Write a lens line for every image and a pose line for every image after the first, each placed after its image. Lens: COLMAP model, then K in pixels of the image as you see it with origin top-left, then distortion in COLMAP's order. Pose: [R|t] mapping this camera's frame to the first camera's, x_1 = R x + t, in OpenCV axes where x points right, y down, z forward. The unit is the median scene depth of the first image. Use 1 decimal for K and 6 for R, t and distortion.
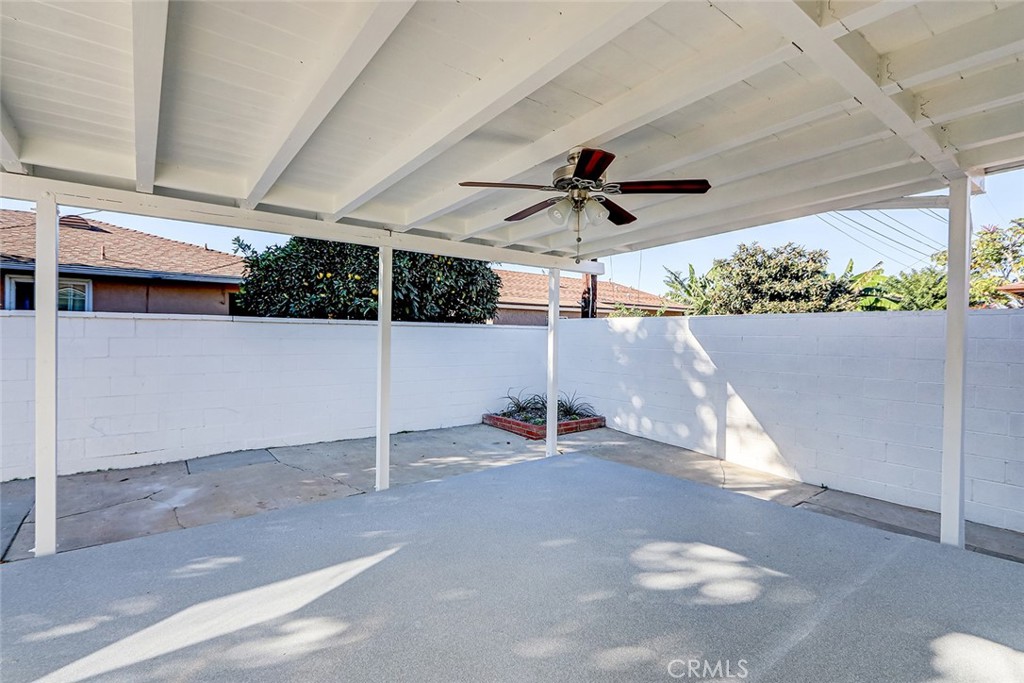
lens RADIAL K [[454.2, 0, 512.0], [0, 454.2, 341.5], [0, 0, 1]] dist [0.001719, -0.000256]
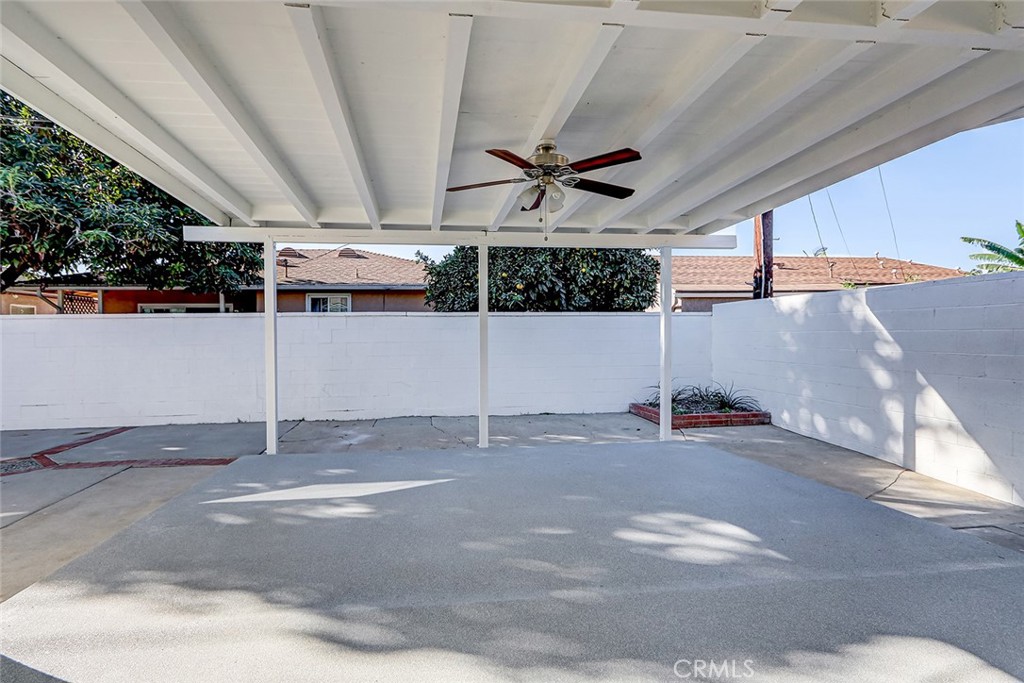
lens RADIAL K [[469.9, 0, 499.8], [0, 469.9, 338.0], [0, 0, 1]] dist [0.000948, -0.000890]
pose [[0.872123, -0.019262, -0.488907, 0.224905], [0.014921, 0.999807, -0.012775, 0.032222], [0.489059, 0.003846, 0.872242, -0.034915]]
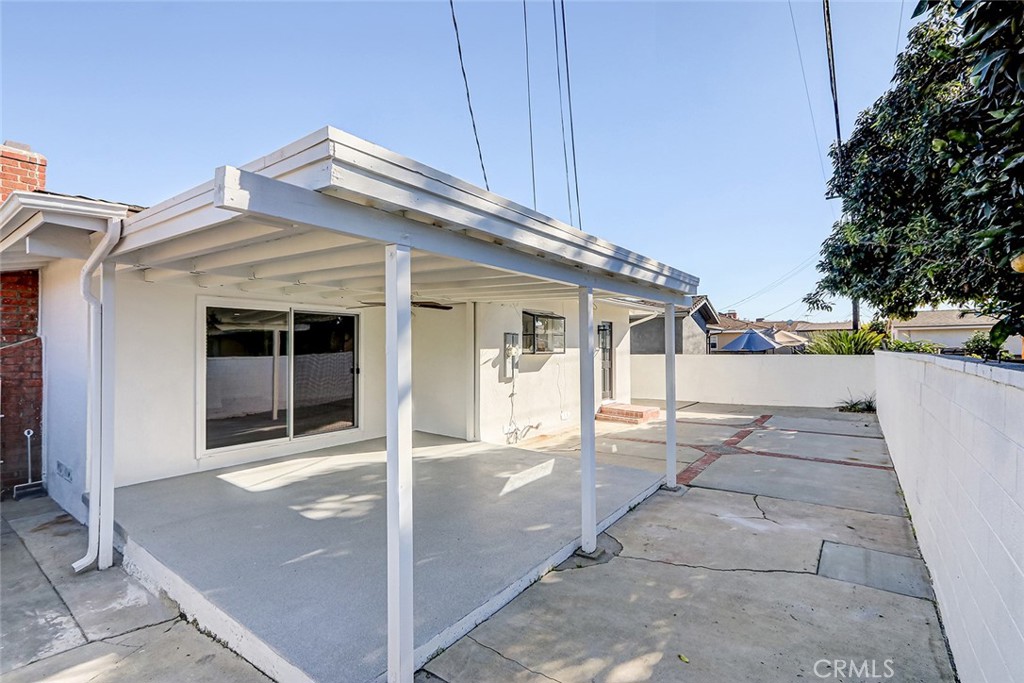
lens RADIAL K [[469.9, 0, 499.8], [0, 469.9, 338.0], [0, 0, 1]] dist [0.000948, -0.000890]
pose [[-0.967267, -0.013650, -0.253392, 0.111985], [-0.013236, 0.999907, -0.003336, -0.068882], [0.253414, 0.000127, -0.967358, 1.214586]]
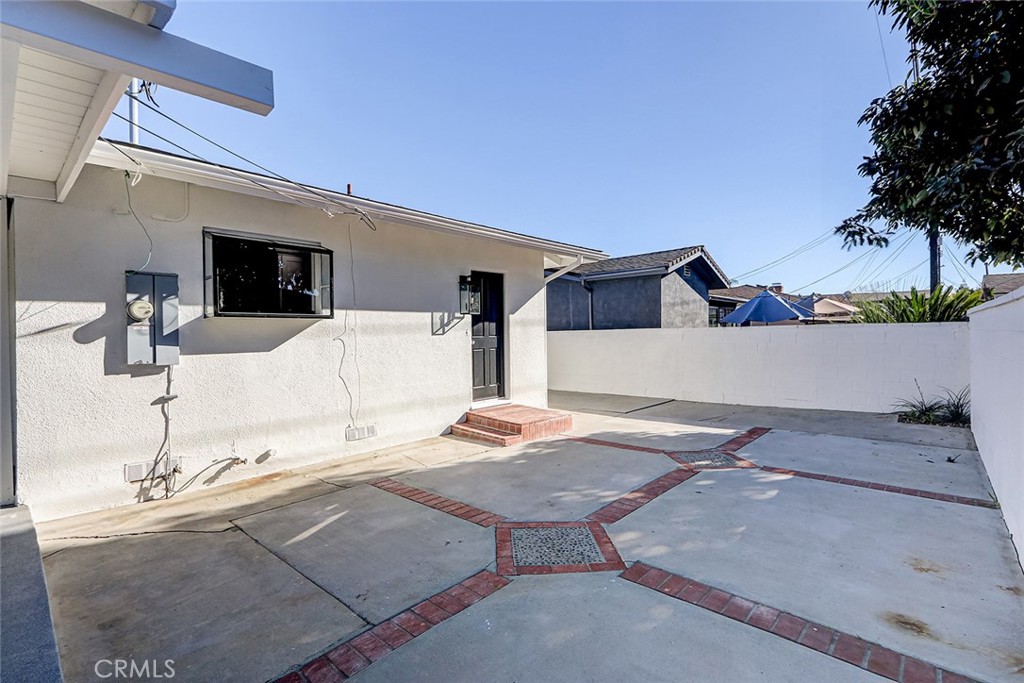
lens RADIAL K [[469.9, 0, 499.8], [0, 469.9, 338.0], [0, 0, 1]] dist [0.000948, -0.000890]
pose [[-0.987889, 0.003339, -0.155126, -0.623330], [-0.000716, 0.999660, 0.026074, -0.015072], [0.155160, 0.025869, -0.987551, 0.648149]]
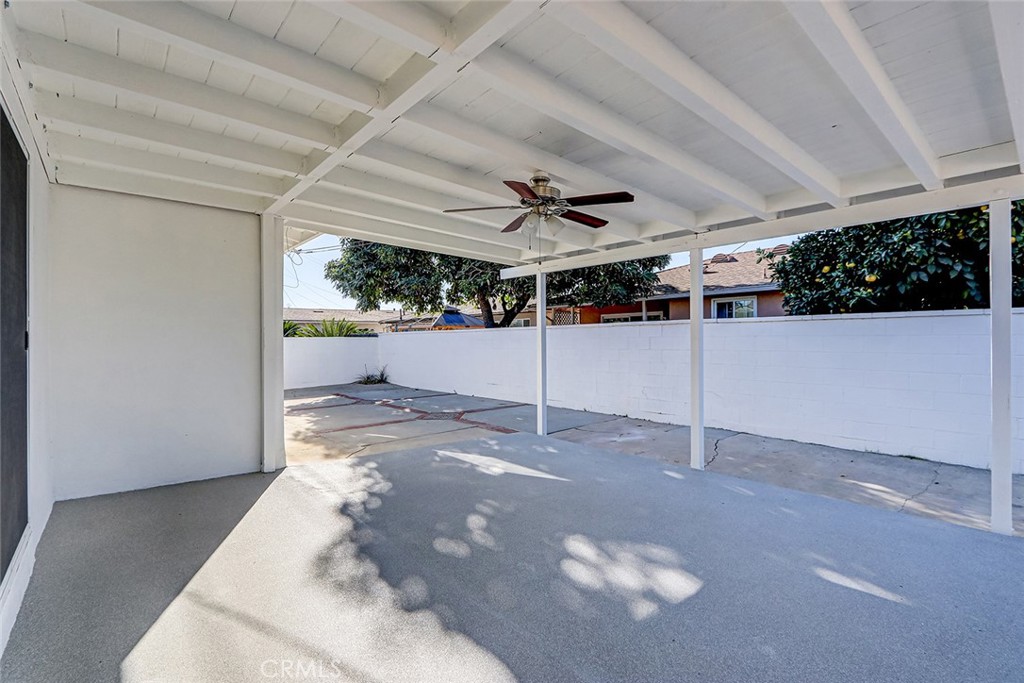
lens RADIAL K [[502.4, 0, 512.0], [0, 502.4, 341.5], [0, 0, 1]] dist [0.000486, -0.000158]
pose [[0.075140, -0.015756, -0.997049, 0.570356], [-0.010492, 0.999807, -0.016590, 0.028735], [0.997118, 0.011708, 0.074960, 0.288310]]
